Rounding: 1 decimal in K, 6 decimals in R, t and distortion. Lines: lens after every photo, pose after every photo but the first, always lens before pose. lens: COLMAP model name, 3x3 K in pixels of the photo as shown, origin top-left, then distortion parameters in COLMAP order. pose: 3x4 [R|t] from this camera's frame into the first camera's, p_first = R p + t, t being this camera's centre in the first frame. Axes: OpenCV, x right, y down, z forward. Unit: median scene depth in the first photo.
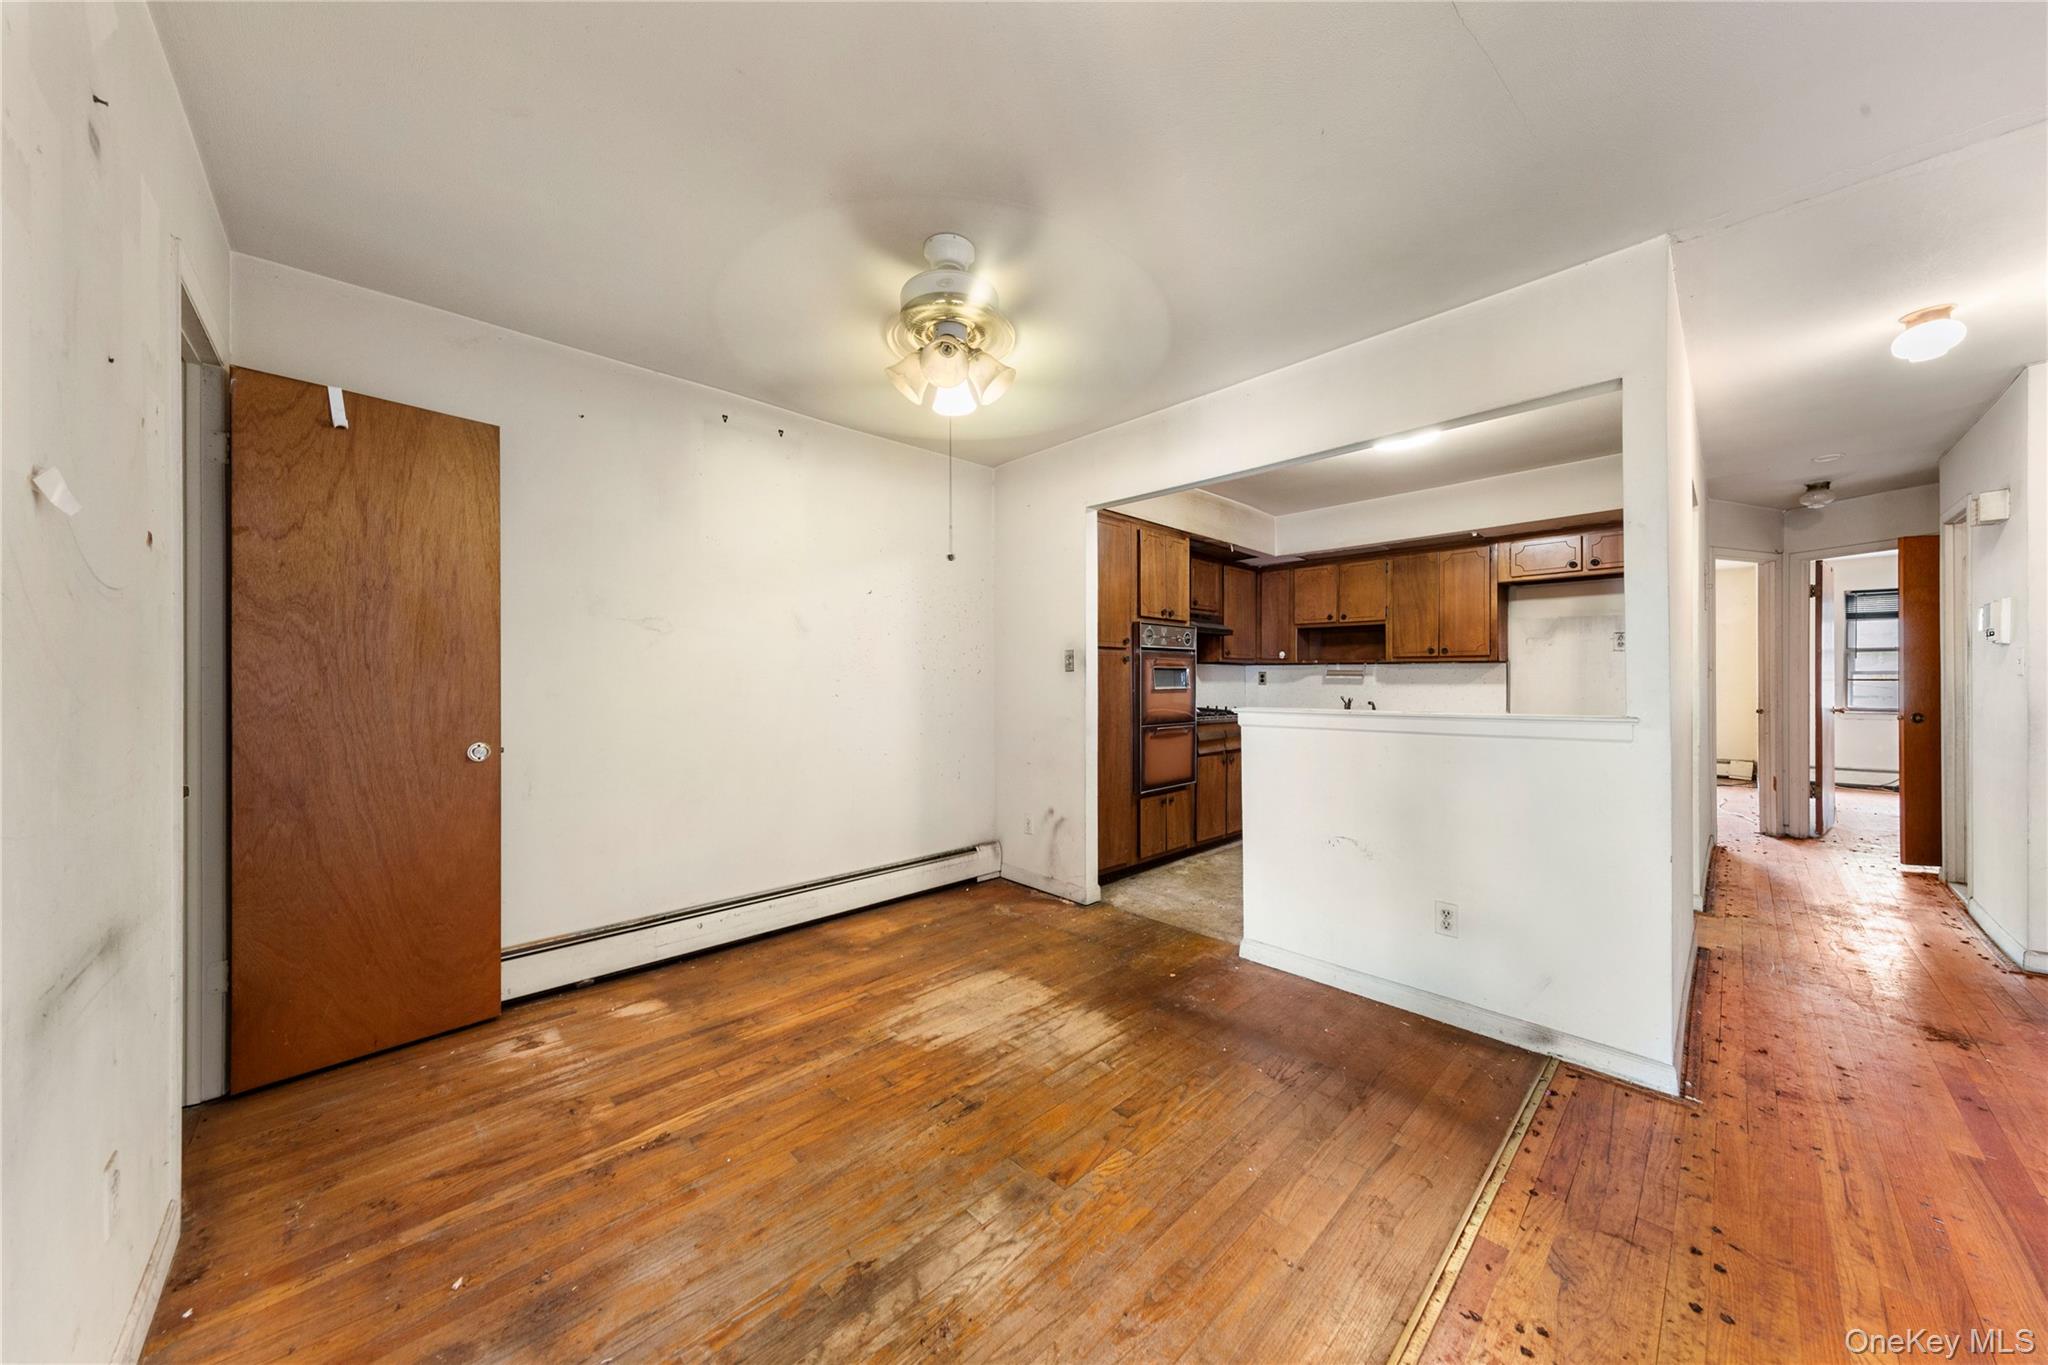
lens RADIAL K [[680.9, 0, 1028.7], [0, 680.9, 679.0], [0, 0, 1]] dist [-0.002427, -0.000232]
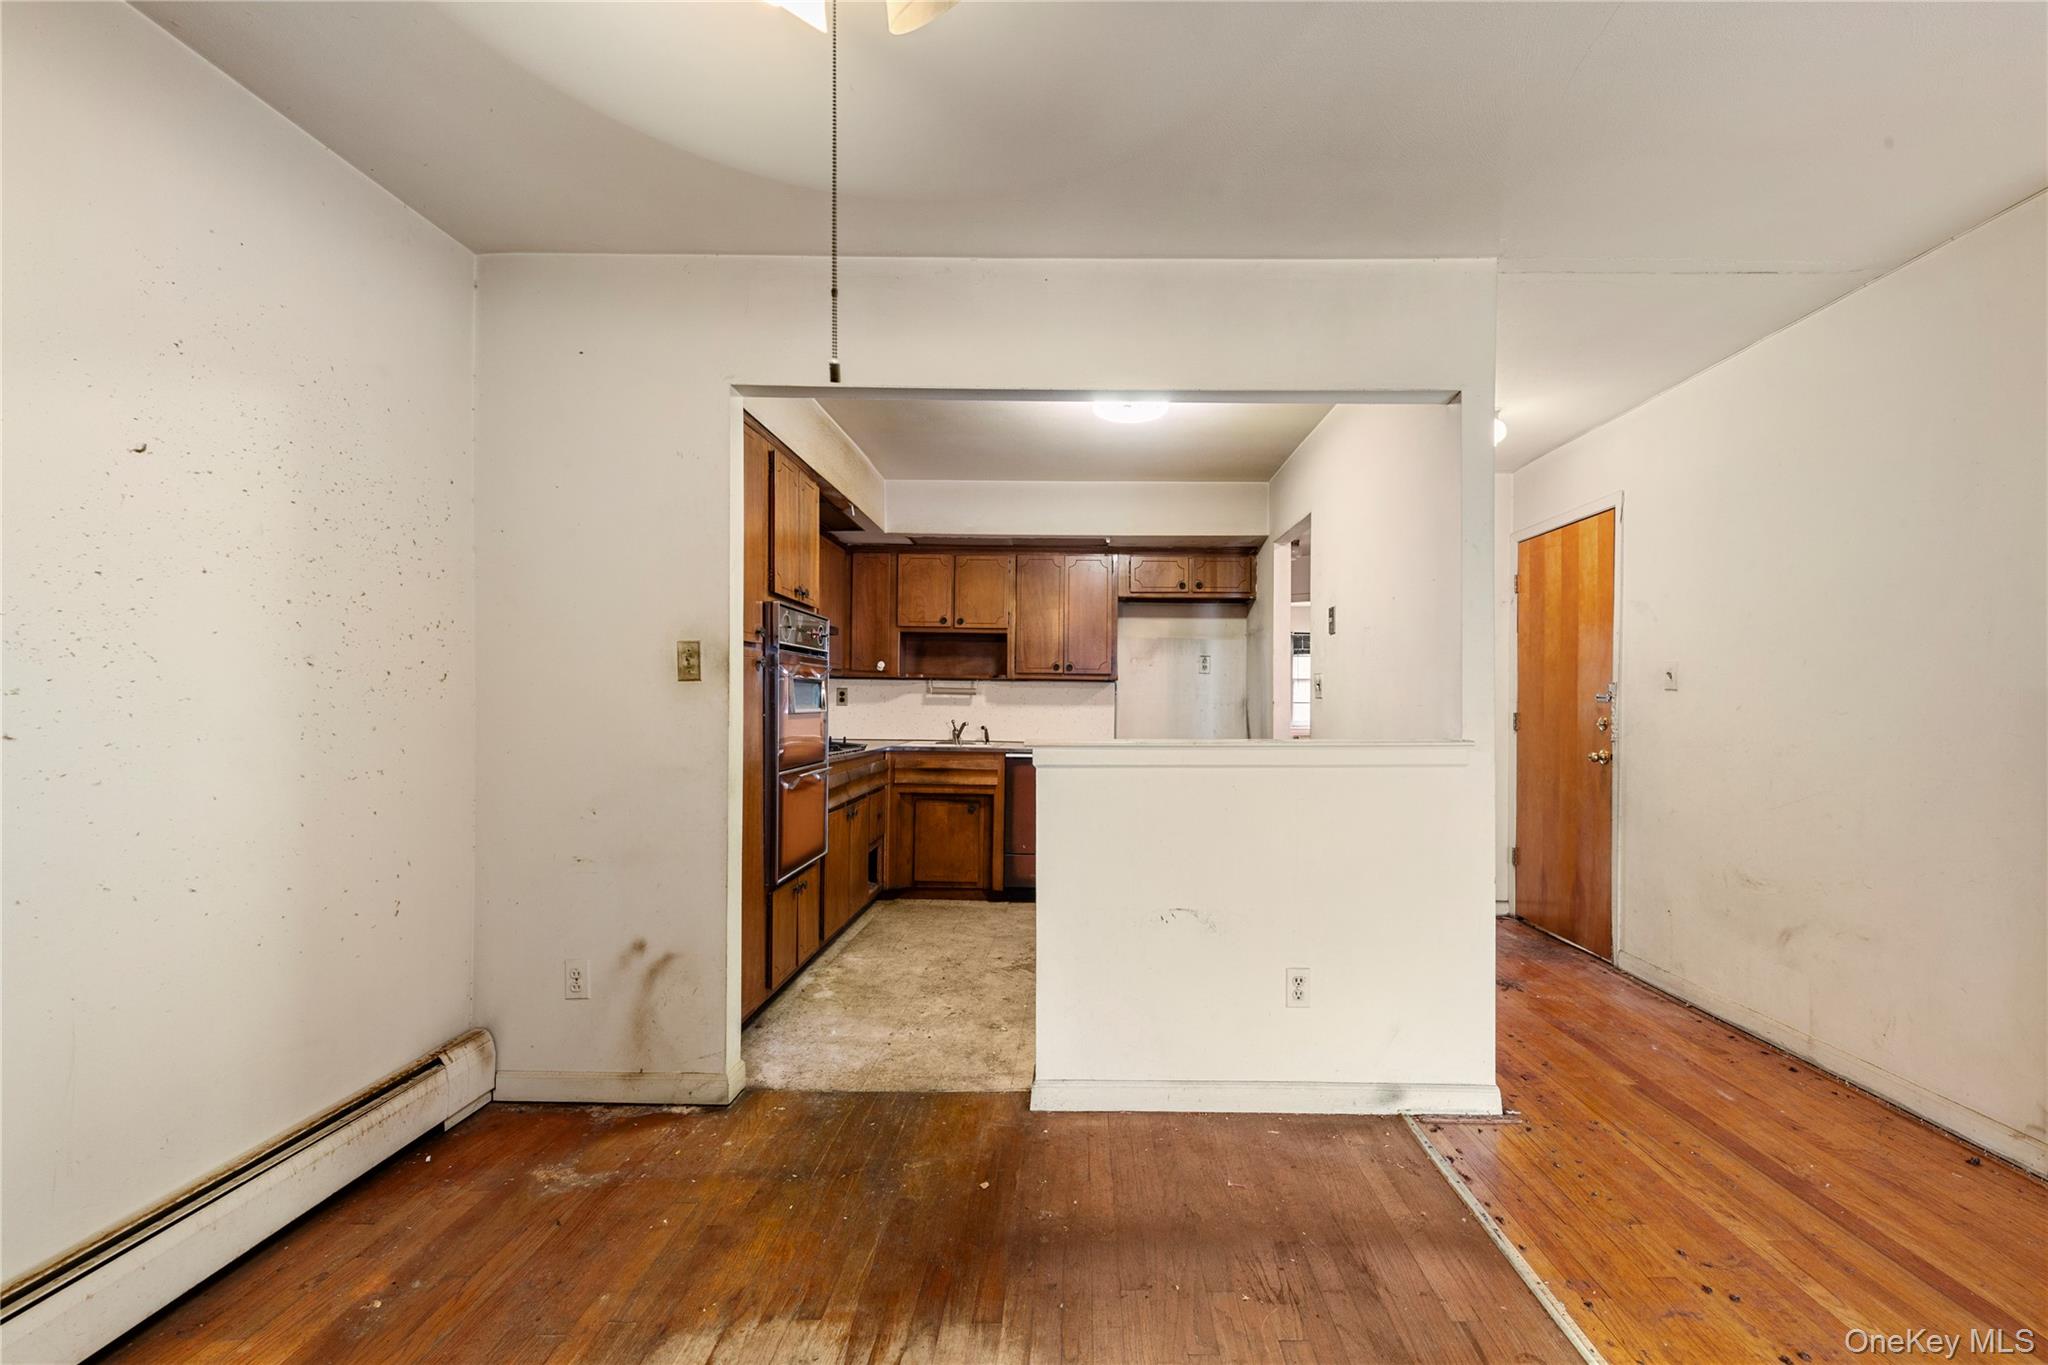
lens RADIAL K [[805.5, 0, 1027.5], [0, 805.5, 699.1], [0, 0, 1]] dist [0.003725, -0.000563]
pose [[0.690563, 0.007069, 0.723238, -0.203795], [-0.008589, 0.999962, -0.001573, 0.001838], [-0.723221, -0.005126, 0.690597, 0.341075]]
